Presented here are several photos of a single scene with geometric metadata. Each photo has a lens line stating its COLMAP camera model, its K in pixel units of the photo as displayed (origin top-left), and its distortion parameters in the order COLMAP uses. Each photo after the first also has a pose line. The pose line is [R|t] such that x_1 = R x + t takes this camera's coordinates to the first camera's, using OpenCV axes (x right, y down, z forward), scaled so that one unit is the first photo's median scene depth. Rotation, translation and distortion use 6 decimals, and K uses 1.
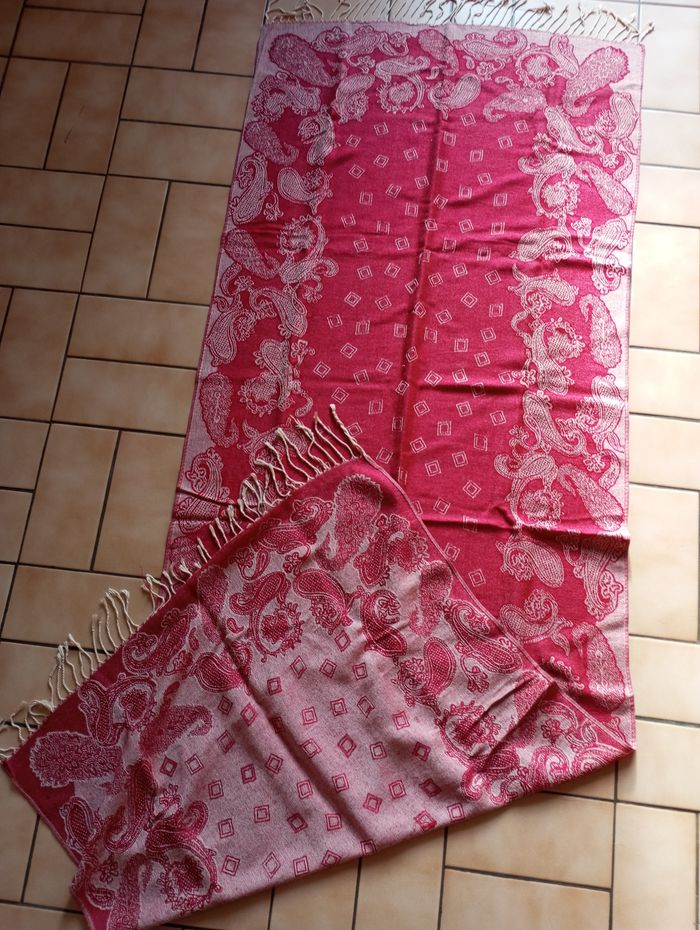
lens RADIAL K [[769.1, 0, 351.4], [0, 769.1, 467.9], [0, 0, 1]] dist [0.058815, -0.076551]
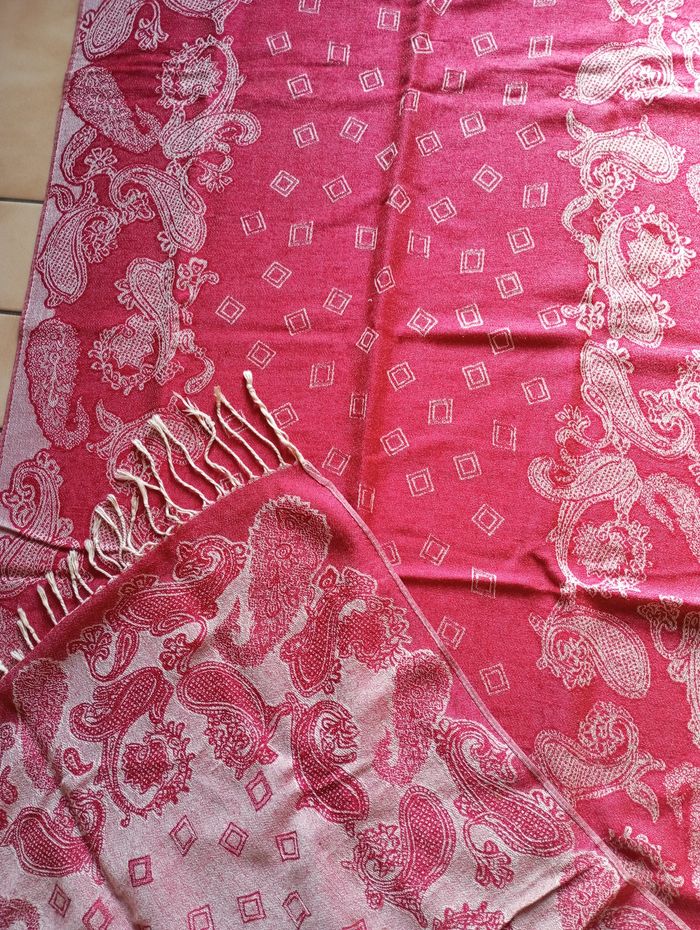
lens RADIAL K [[769.1, 0, 350.9], [0, 769.1, 466.4], [0, 0, 1]] dist [0.058815, -0.076551]
pose [[0.998172, -0.010040, -0.059593, 0.088833], [0.016826, 0.993283, 0.114481, -0.078181], [0.058043, -0.115274, 0.991636, 0.427630]]
